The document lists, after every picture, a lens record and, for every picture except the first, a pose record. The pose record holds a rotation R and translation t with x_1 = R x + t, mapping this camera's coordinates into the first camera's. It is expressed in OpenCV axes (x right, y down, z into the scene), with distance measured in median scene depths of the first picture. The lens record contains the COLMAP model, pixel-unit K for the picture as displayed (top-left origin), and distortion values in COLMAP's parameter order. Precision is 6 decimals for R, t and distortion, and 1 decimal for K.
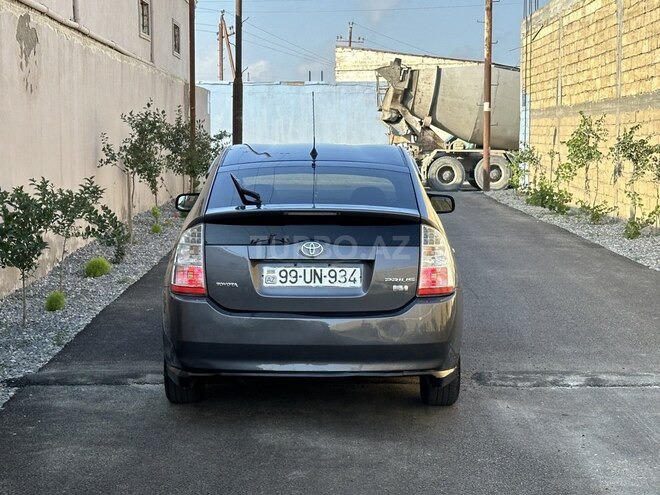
lens RADIAL K [[1334.7, 0, 308.7], [0, 1334.7, 236.1], [0, 0, 1]] dist [0.048504, 0.164241]
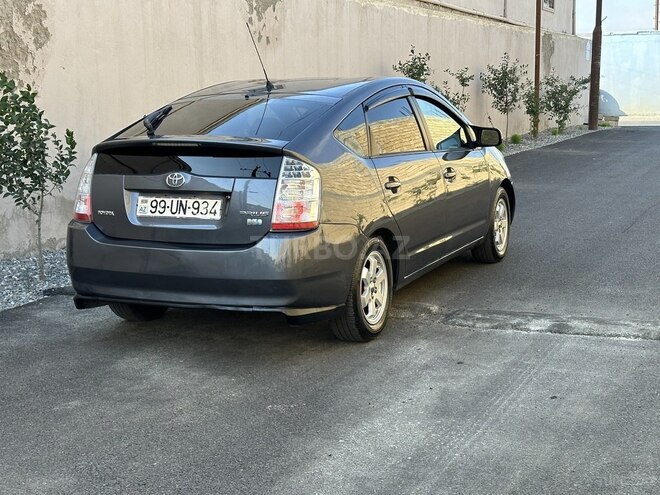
lens RADIAL K [[1044.6, 0, 330.0], [0, 1044.6, 247.5], [0, 0, 1]] dist [0.153070, -0.037806]
pose [[0.916331, 0.041947, -0.398218, 0.423649], [-0.011914, 0.996914, 0.077597, -0.002251], [0.400244, -0.066360, 0.914003, 0.321135]]
